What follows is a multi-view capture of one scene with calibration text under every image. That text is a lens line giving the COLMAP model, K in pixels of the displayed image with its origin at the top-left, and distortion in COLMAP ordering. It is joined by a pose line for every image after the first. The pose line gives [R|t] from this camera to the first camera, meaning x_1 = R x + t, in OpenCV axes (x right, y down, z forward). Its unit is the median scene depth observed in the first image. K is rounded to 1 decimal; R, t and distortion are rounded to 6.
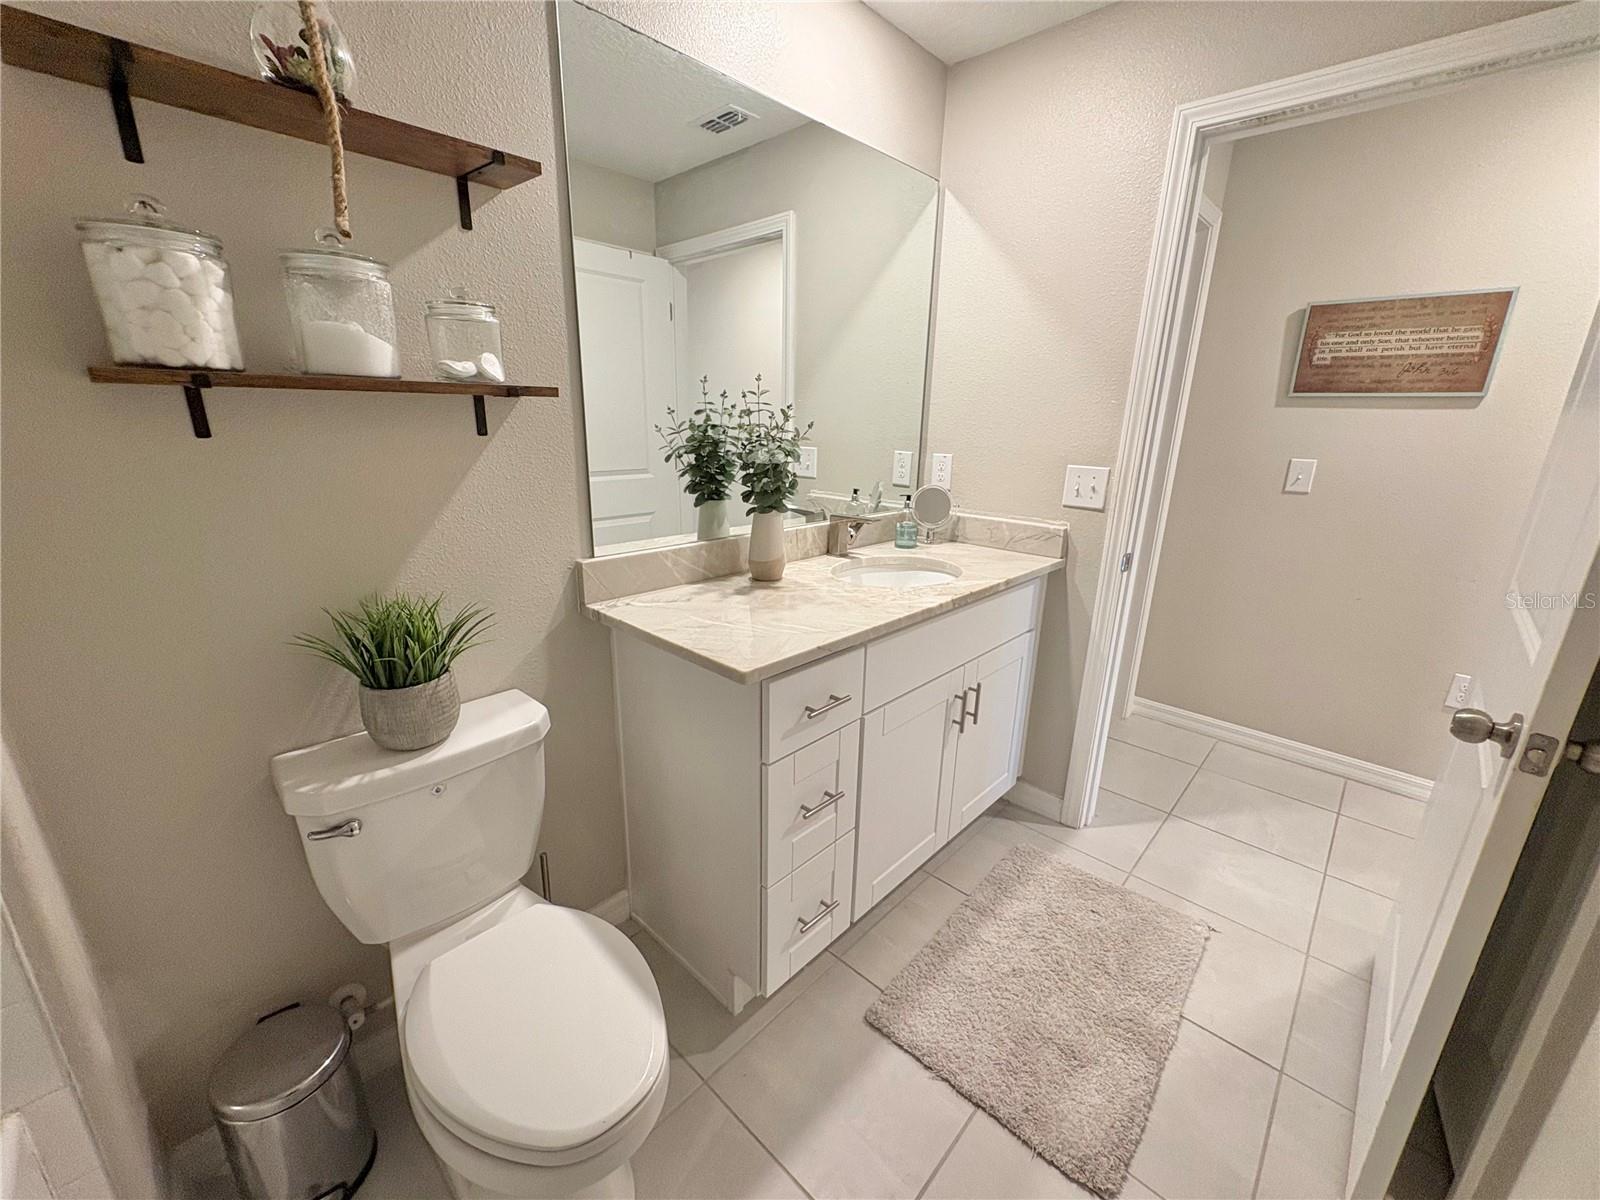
lens RADIAL K [[643.0, 0, 800.0], [0, 643.0, 600.0], [0, 0, 1]] dist [0.002119, 0.000117]
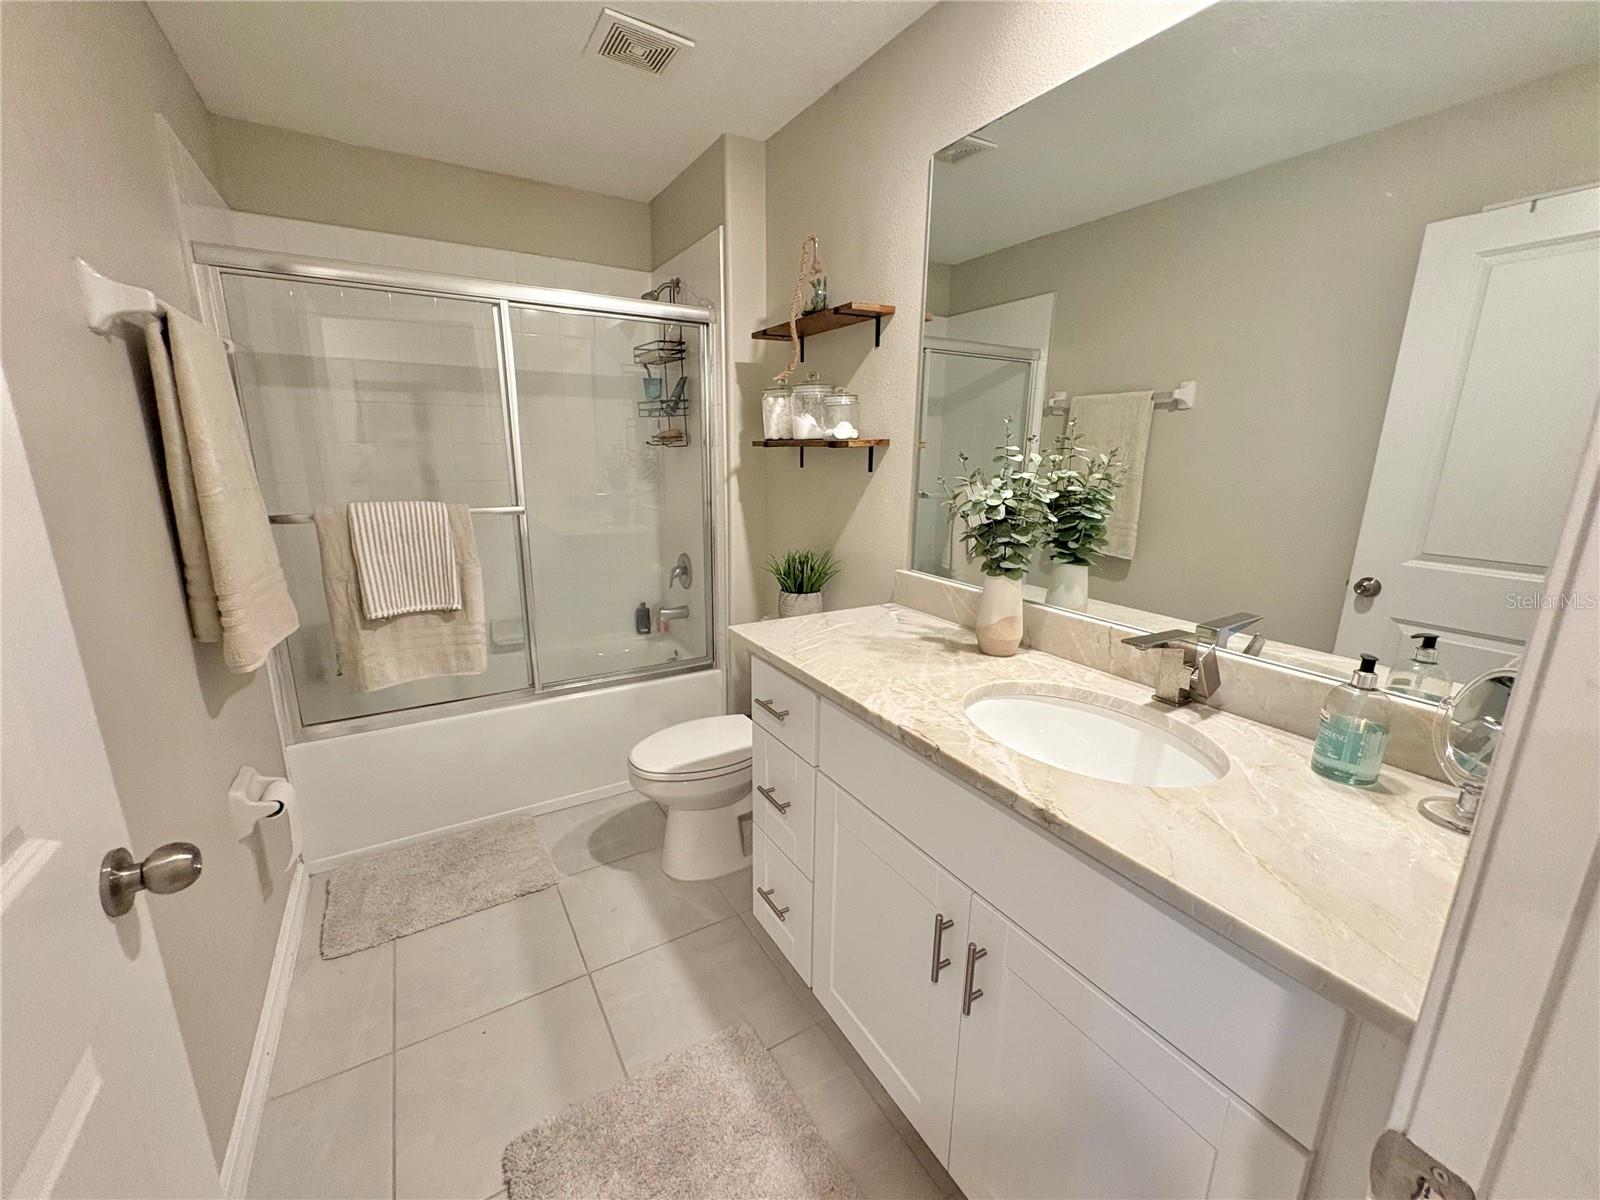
lens RADIAL K [[639.7, 0, 800.0], [0, 639.7, 600.0], [0, 0, 1]] dist [-0.000808, -0.000014]
pose [[-0.261431, 0.199416, -0.944398, 0.909110], [-0.288616, 0.917510, 0.273634, -0.287980], [0.921062, 0.344104, -0.182311, 1.023448]]
